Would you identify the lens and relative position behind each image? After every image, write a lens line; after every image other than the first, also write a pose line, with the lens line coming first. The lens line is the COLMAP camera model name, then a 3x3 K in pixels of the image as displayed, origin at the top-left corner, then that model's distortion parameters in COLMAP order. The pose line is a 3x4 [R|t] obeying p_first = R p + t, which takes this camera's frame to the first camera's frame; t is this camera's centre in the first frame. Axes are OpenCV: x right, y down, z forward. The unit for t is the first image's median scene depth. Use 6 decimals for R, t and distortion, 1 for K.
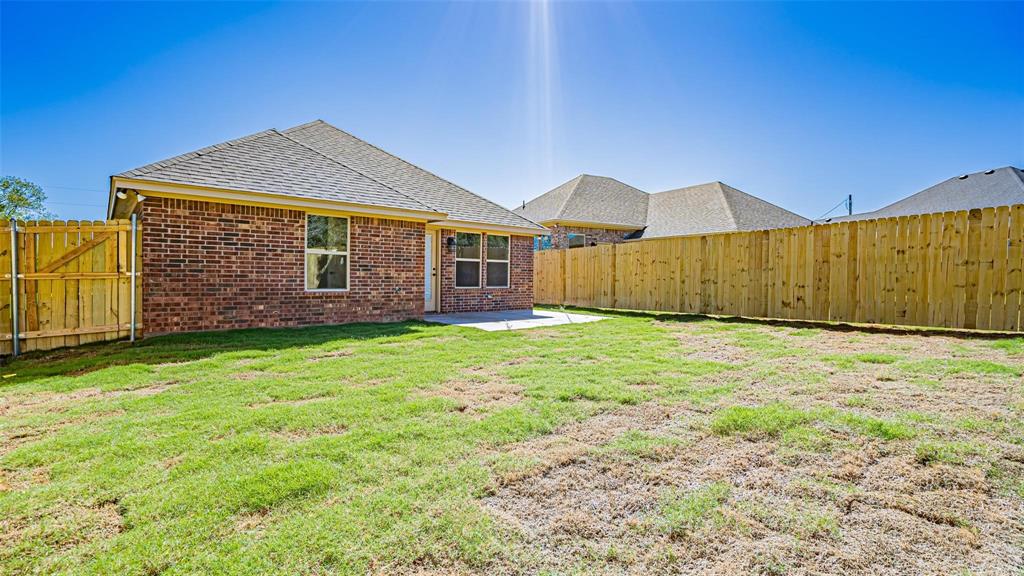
lens RADIAL K [[476.2, 0, 512.0], [0, 476.2, 288.0], [0, 0, 1]] dist [-0.061656, 0.027721]
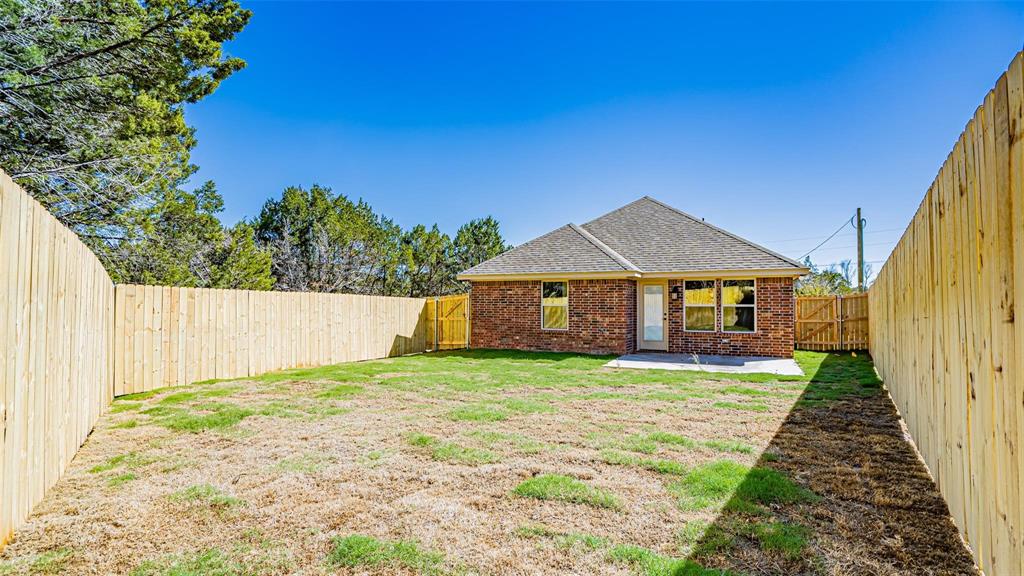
lens RADIAL K [[476.2, 0, 512.0], [0, 476.2, 288.0], [0, 0, 1]] dist [-0.061656, 0.027721]
pose [[0.367620, -0.043783, -0.928945, 0.912141], [-0.022599, 0.998176, -0.055989, -0.035801], [0.929702, 0.041576, 0.365960, 0.263026]]
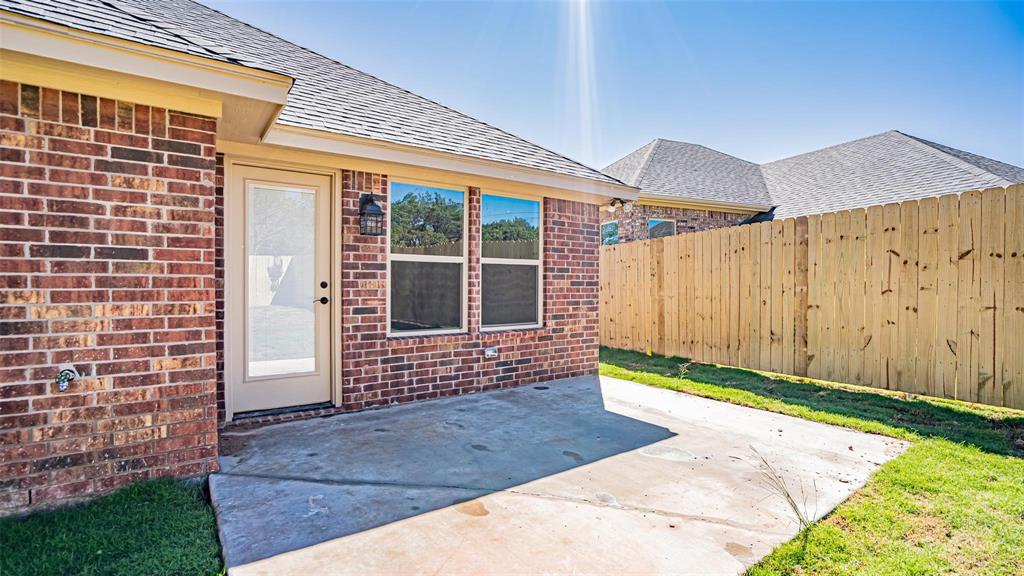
lens RADIAL K [[476.2, 0, 512.0], [0, 476.2, 288.0], [0, 0, 1]] dist [-0.061656, 0.027721]
pose [[0.995002, -0.009818, -0.099376, 0.012869], [0.007958, 0.999786, -0.019096, -0.034623], [0.099542, 0.018210, 0.994867, 0.778203]]
